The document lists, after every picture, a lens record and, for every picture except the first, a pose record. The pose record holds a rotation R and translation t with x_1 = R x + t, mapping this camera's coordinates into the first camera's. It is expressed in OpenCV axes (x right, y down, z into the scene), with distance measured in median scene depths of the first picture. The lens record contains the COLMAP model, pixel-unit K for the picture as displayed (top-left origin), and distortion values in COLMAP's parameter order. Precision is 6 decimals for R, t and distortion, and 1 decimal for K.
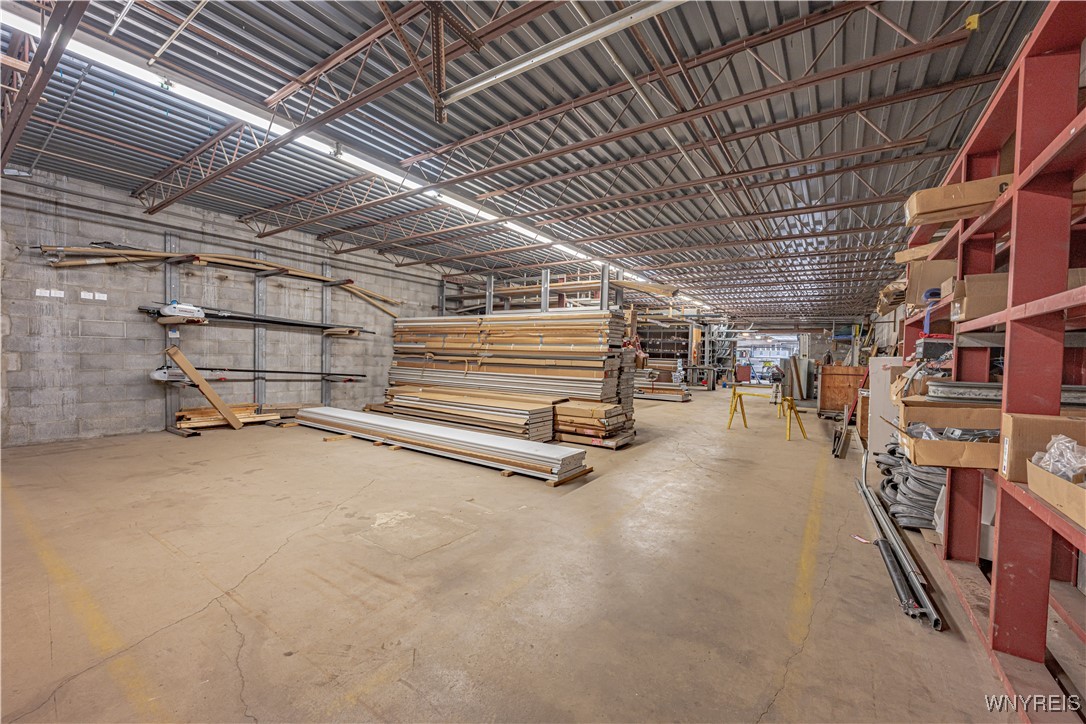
lens RADIAL K [[435.6, 0, 549.5], [0, 435.6, 366.7], [0, 0, 1]] dist [0.000442, 0.000158]
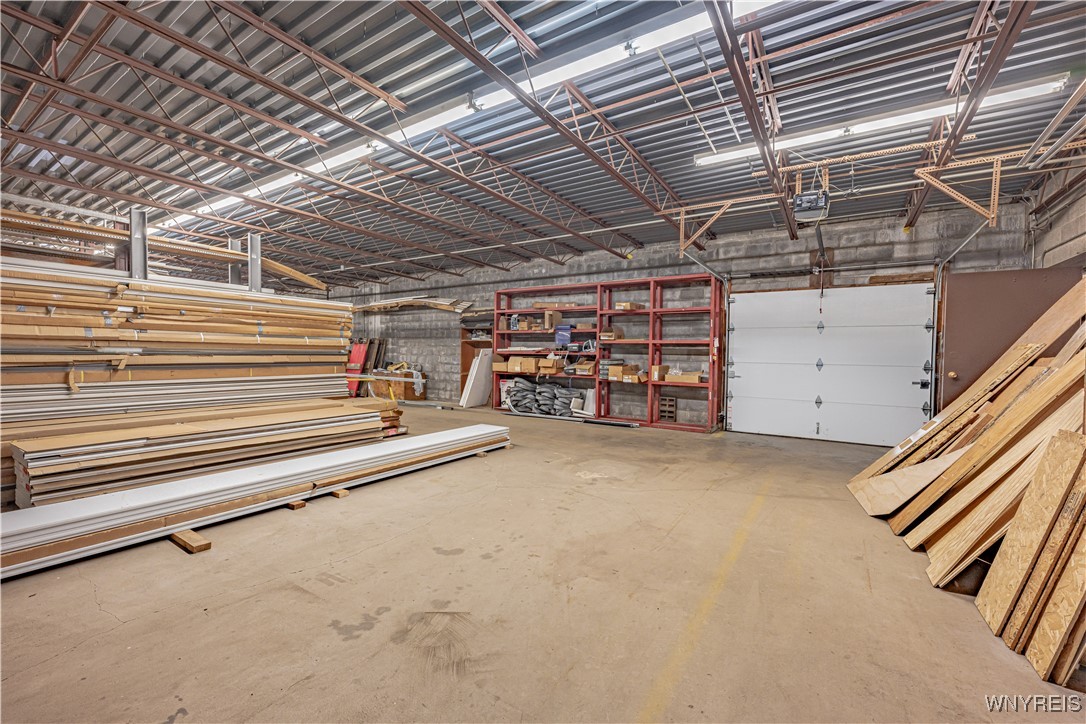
lens RADIAL K [[435.6, 0, 549.5], [0, 435.6, 366.7], [0, 0, 1]] dist [0.000442, 0.000158]
pose [[-0.021372, -0.054613, 0.998279, -1.570064], [0.013963, 0.998393, 0.054919, -0.064179], [-0.999674, 0.015113, -0.020575, 1.054587]]
